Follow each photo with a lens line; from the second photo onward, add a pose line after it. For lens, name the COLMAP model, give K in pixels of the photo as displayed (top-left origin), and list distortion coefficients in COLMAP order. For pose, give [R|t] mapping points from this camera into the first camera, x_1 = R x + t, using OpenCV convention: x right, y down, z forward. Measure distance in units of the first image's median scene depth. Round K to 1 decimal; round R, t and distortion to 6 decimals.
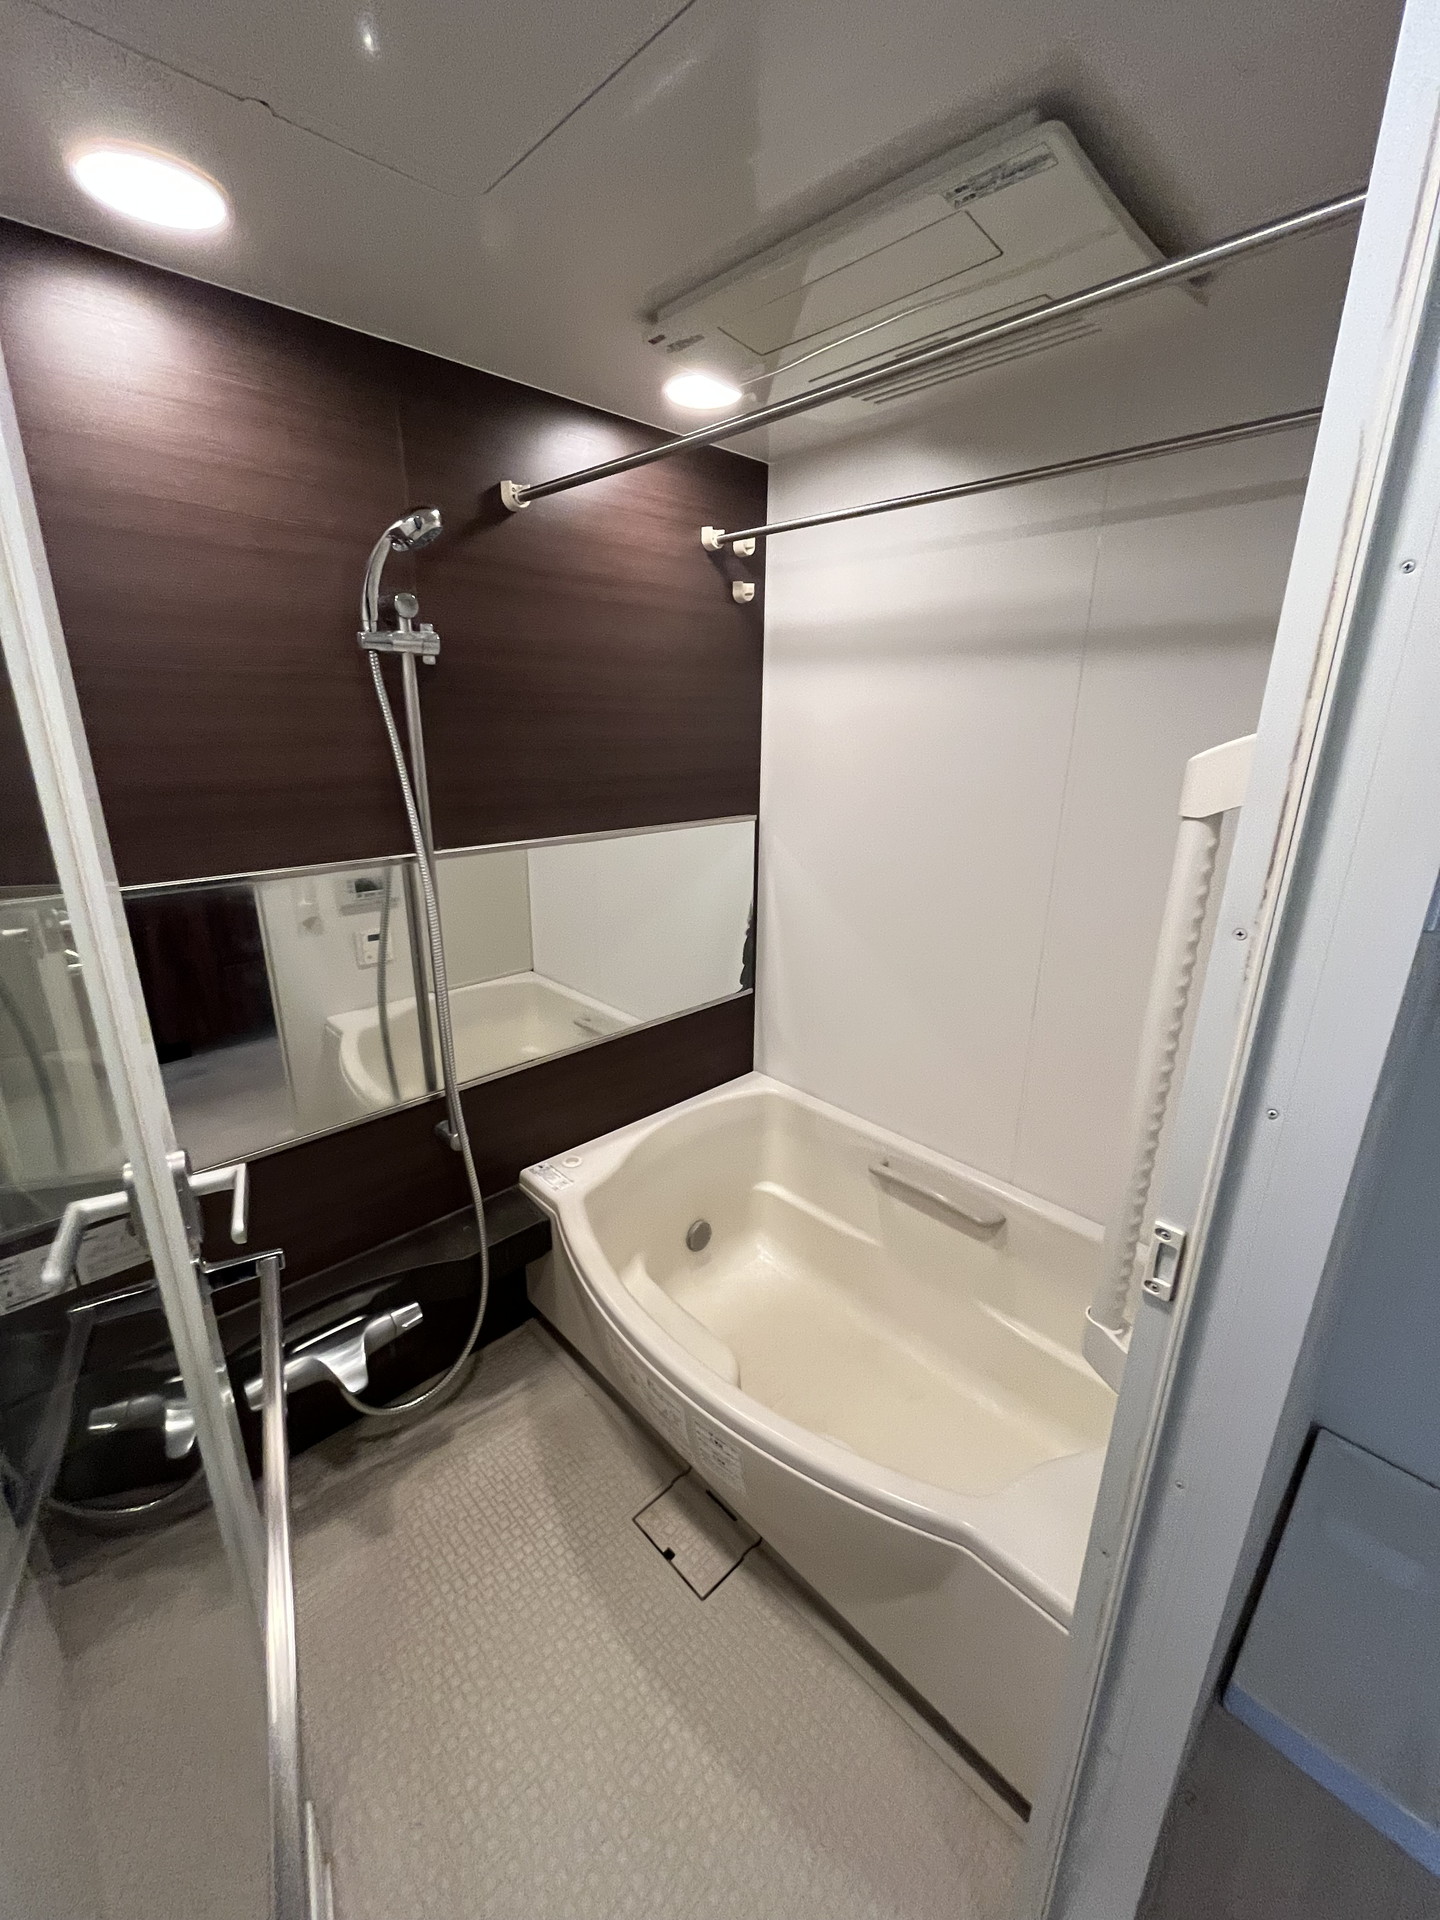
lens RADIAL K [[774.5, 0, 723.3], [0, 774.5, 958.4], [0, 0, 1]] dist [0.000456, -0.000524]
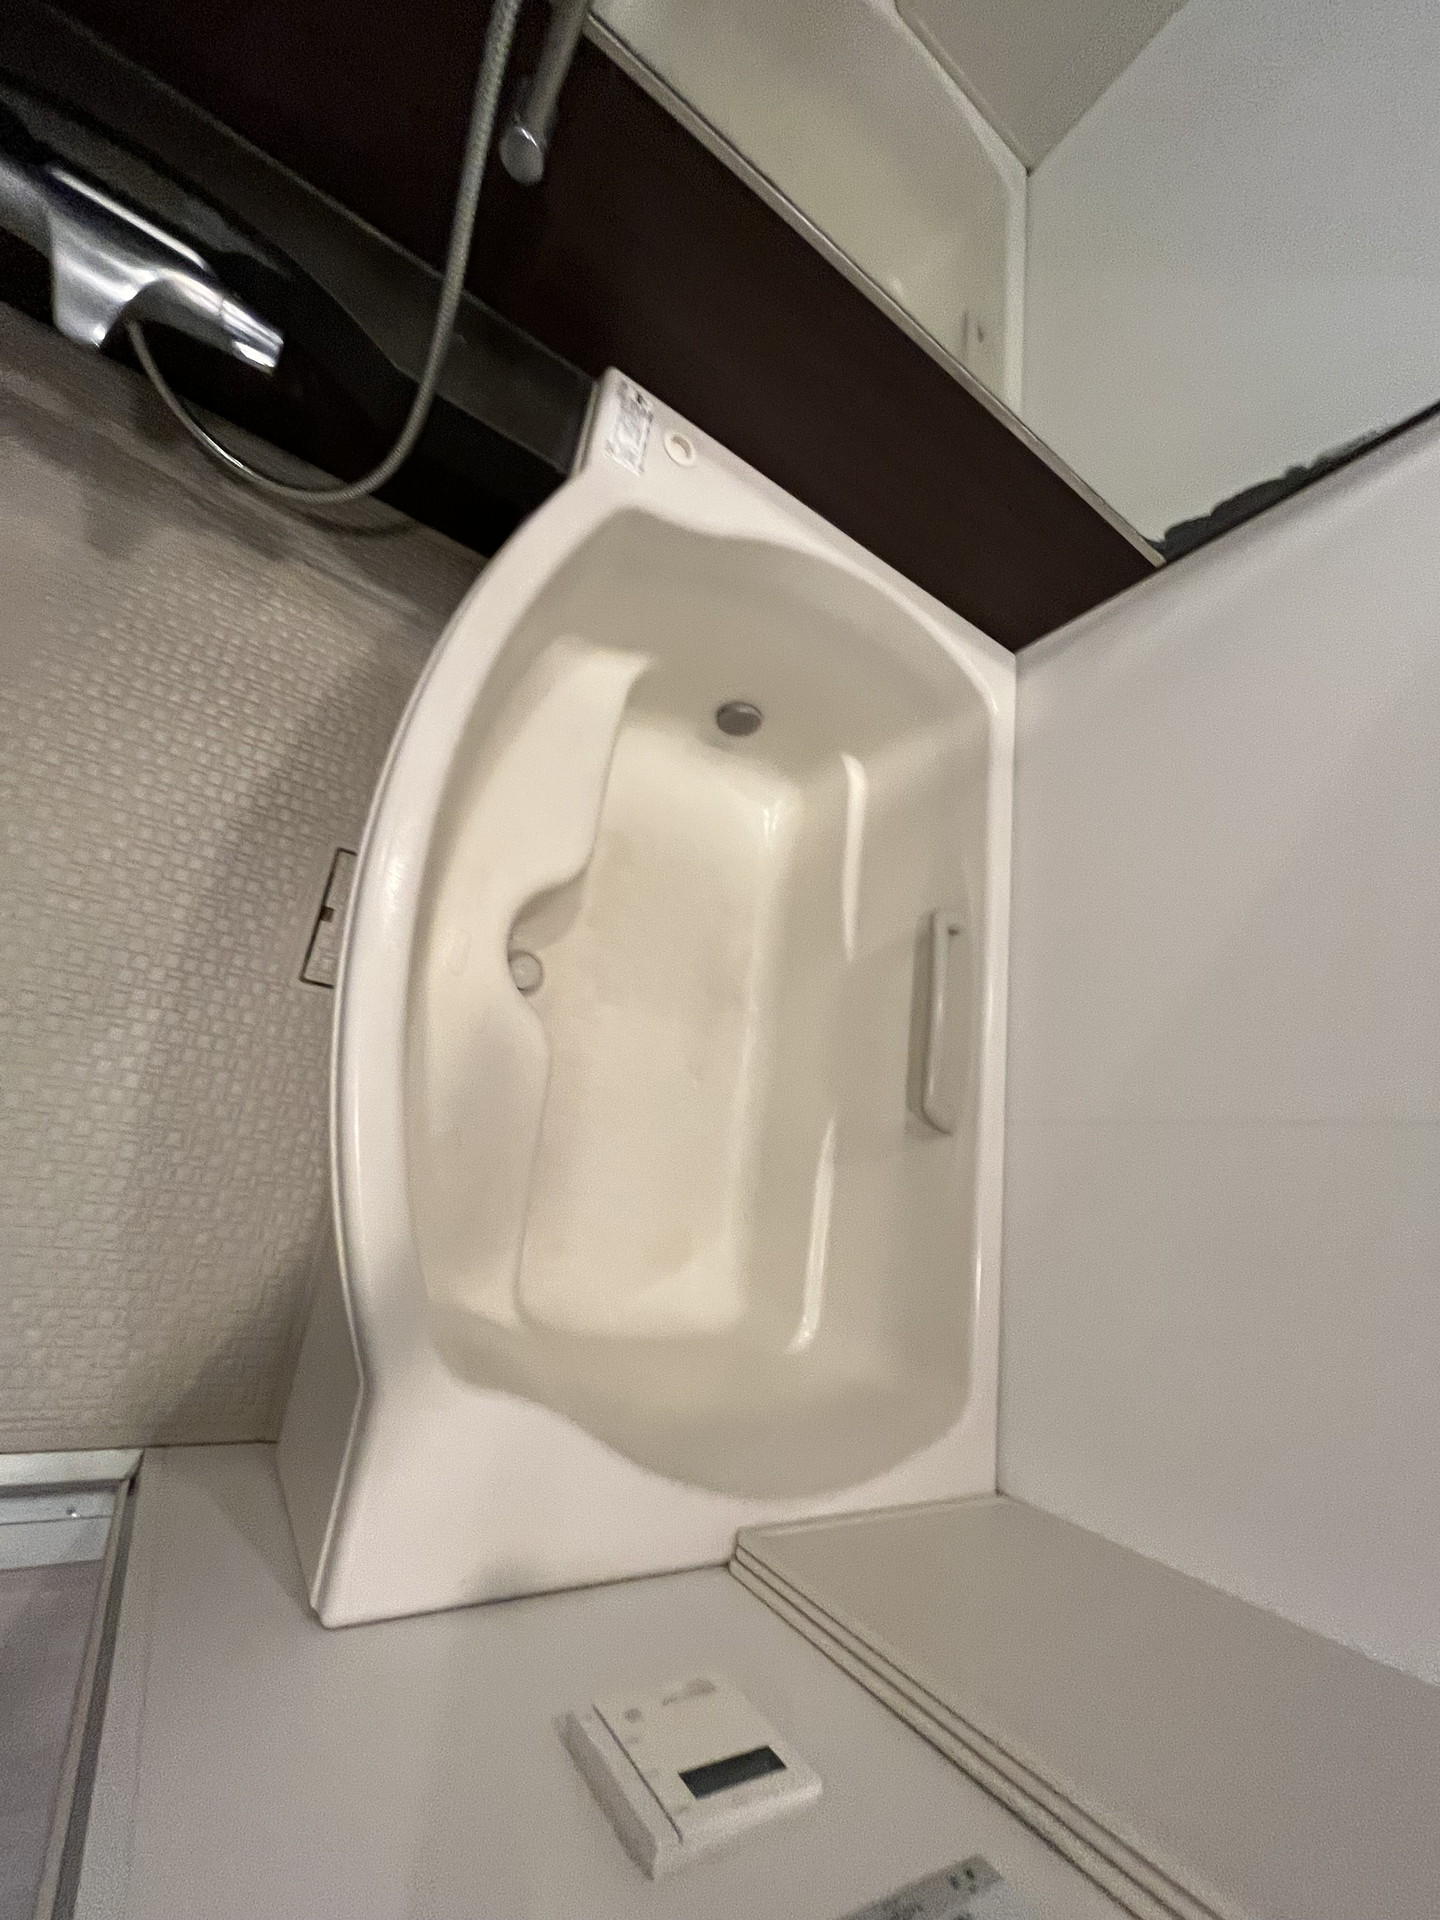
lens RADIAL K [[774.5, 0, 723.3], [0, 774.5, 958.4], [0, 0, 1]] dist [0.000456, -0.000524]
pose [[0.511076, 0.845319, 0.155684, 0.039302], [-0.718627, 0.320853, 0.616951, 0.021958], [0.471569, -0.427188, 0.771449, 0.466442]]
